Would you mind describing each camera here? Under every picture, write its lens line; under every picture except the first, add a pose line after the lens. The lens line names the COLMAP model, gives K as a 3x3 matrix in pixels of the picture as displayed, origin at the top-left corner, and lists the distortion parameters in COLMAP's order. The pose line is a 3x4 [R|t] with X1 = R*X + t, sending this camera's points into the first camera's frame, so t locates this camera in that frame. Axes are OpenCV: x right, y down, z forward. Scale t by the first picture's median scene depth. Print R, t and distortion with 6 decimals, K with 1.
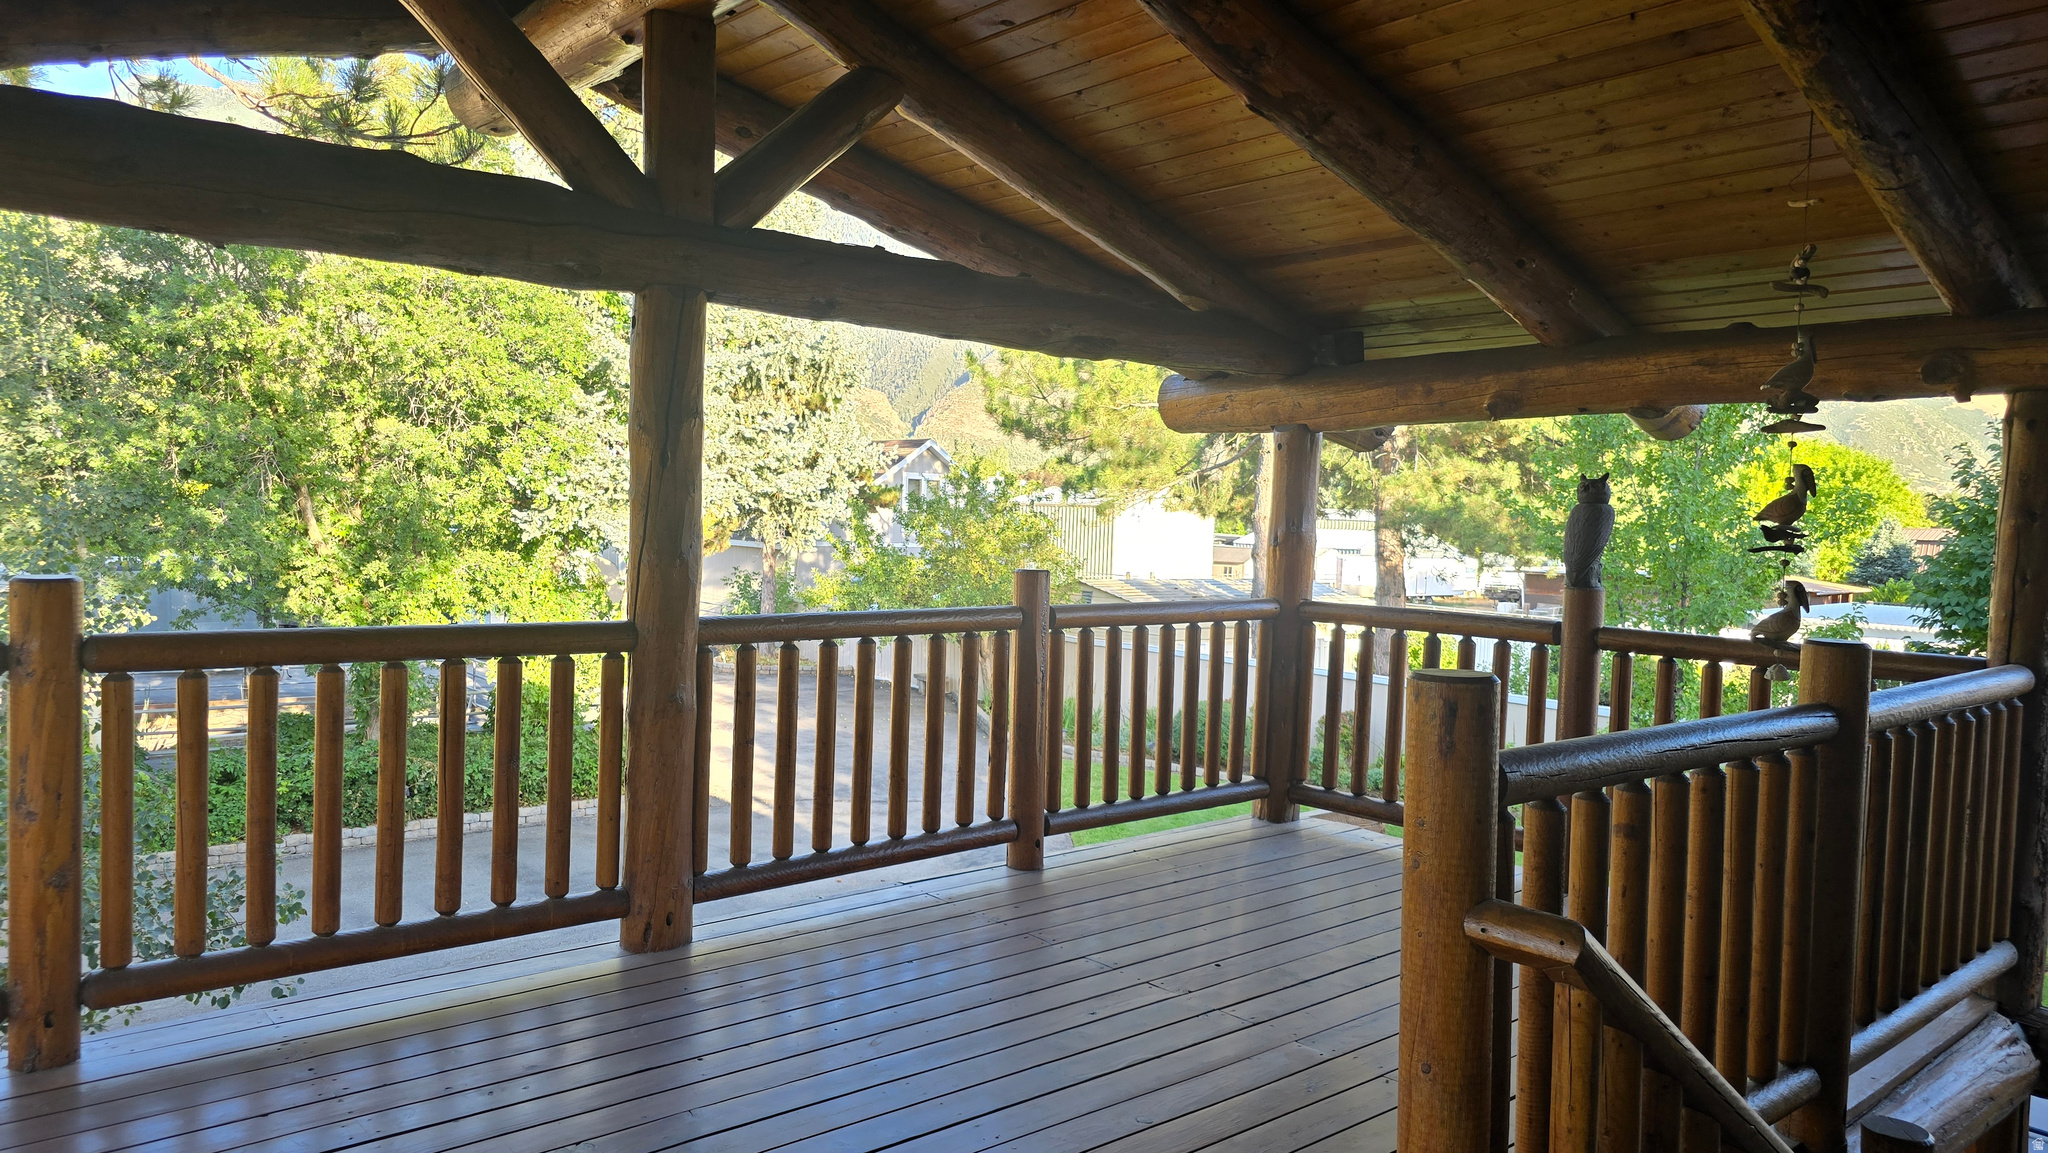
lens RADIAL K [[1391.0, 0, 1024.0], [0, 1391.0, 576.5], [0, 0, 1]] dist [0.105733, -0.000872]
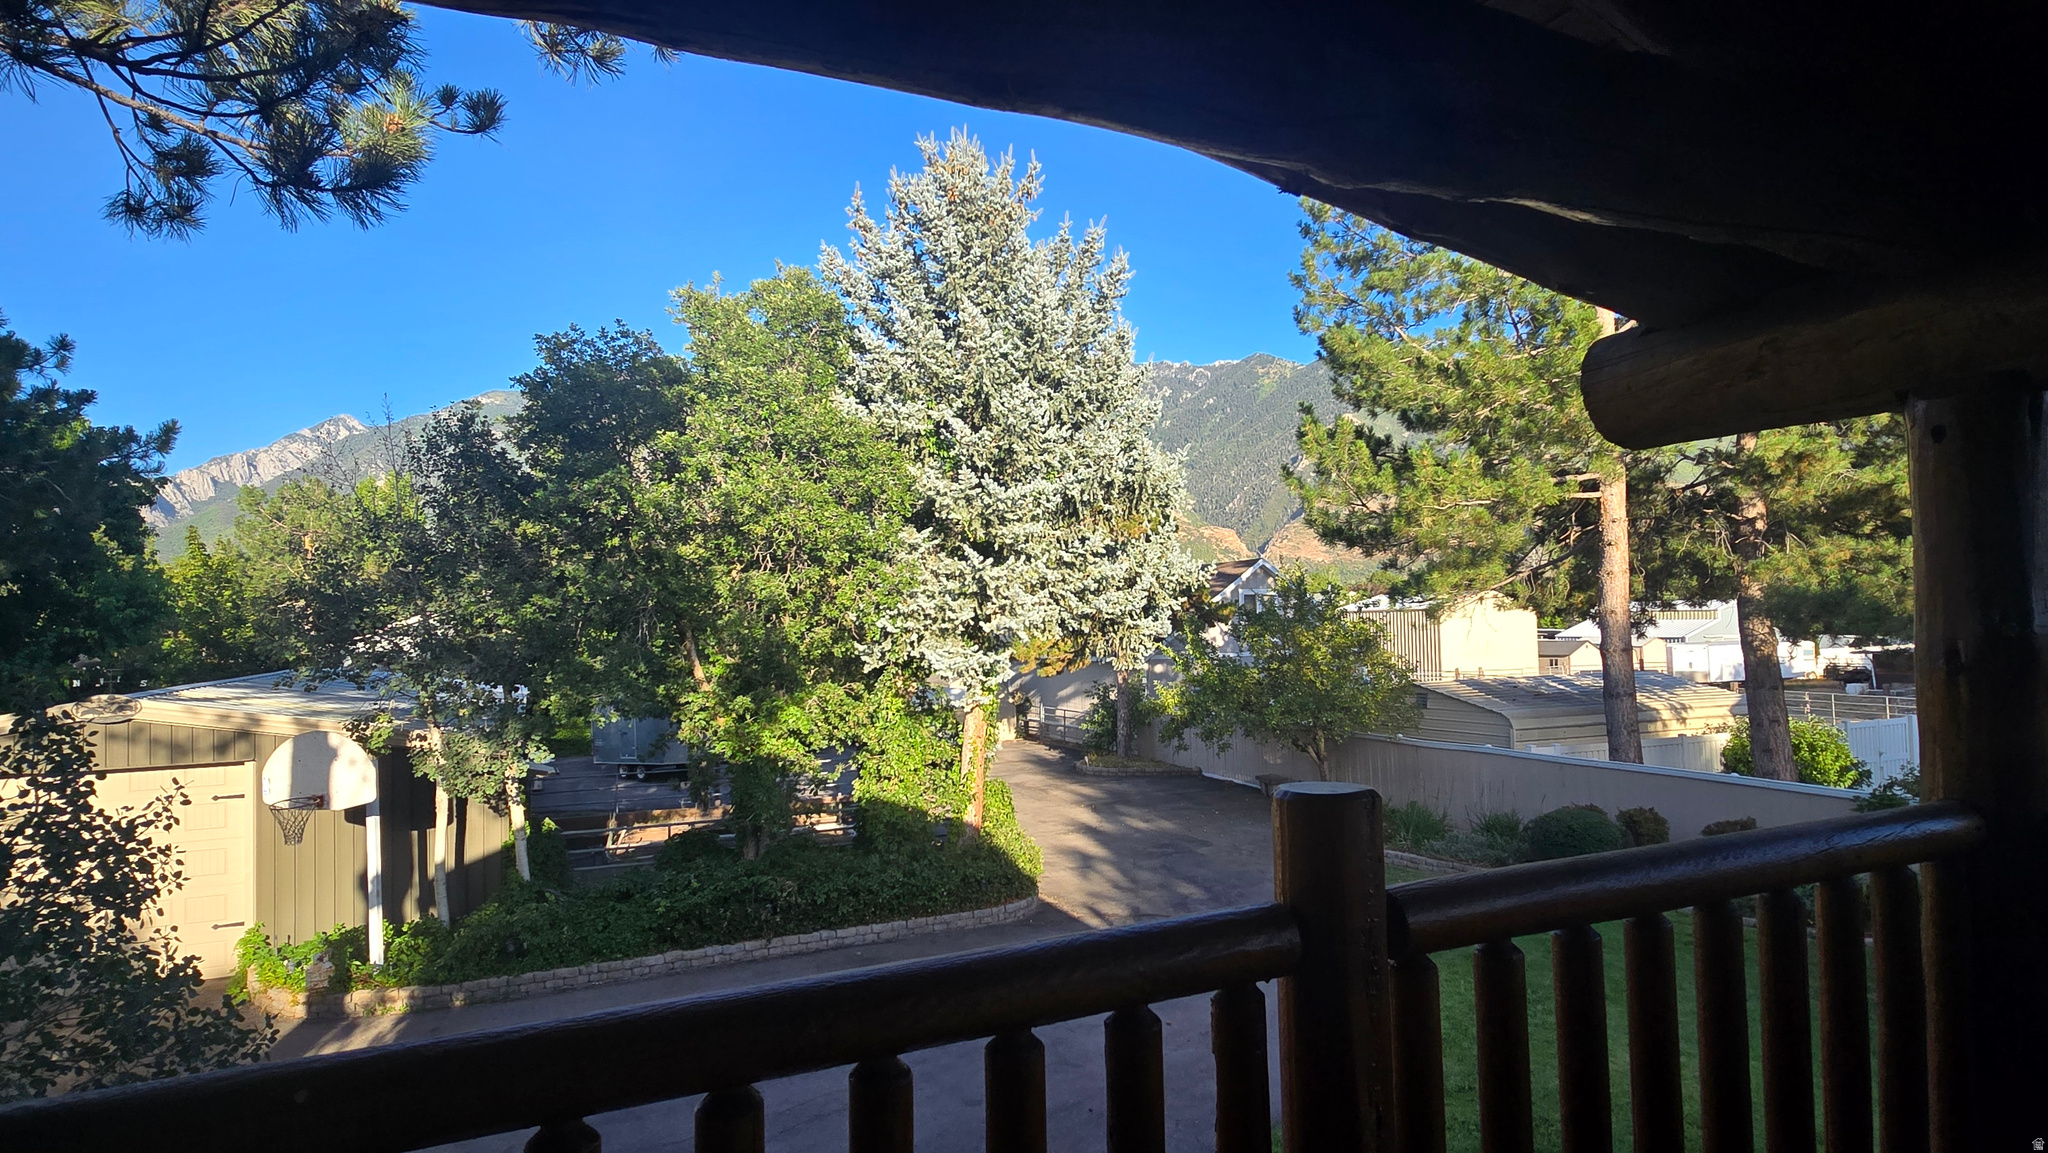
lens RADIAL K [[861.6, 0, 1107.2], [0, 861.6, 585.5], [0, 0, 1]] dist [-0.002904, 0.000042]
pose [[0.957488, -0.063391, -0.281422, 0.008200], [0.037447, 0.994615, -0.096632, -0.017235], [0.286032, 0.081986, 0.954706, 0.358336]]
